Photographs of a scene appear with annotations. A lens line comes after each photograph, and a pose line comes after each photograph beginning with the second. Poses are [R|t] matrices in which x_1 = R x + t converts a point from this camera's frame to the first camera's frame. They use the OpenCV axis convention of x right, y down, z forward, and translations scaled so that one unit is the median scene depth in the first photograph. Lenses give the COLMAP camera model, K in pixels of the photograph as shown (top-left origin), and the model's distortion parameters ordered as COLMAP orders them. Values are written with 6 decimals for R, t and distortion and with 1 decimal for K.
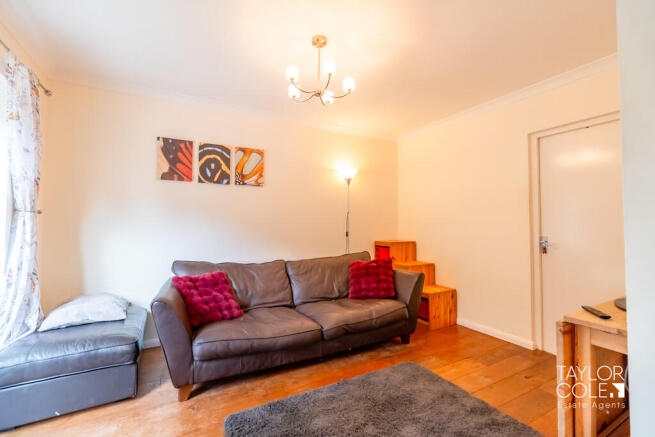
lens RADIAL K [[285.3, 0, 327.5], [0, 285.3, 218.5], [0, 0, 1]] dist [-0.005180, -0.000569]
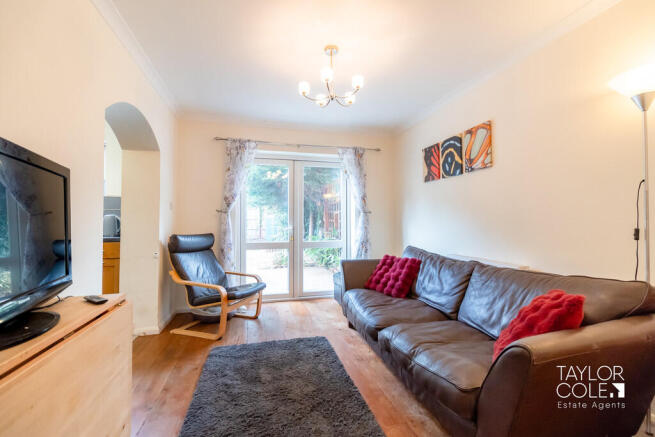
lens RADIAL K [[285.3, 0, 327.5], [0, 285.3, 218.5], [0, 0, 1]] dist [-0.005180, -0.000569]
pose [[-0.235581, -0.016558, -0.971714, 0.707939], [0.021637, 0.999518, -0.022278, 0.041198], [0.971614, -0.026273, -0.235109, 0.827830]]
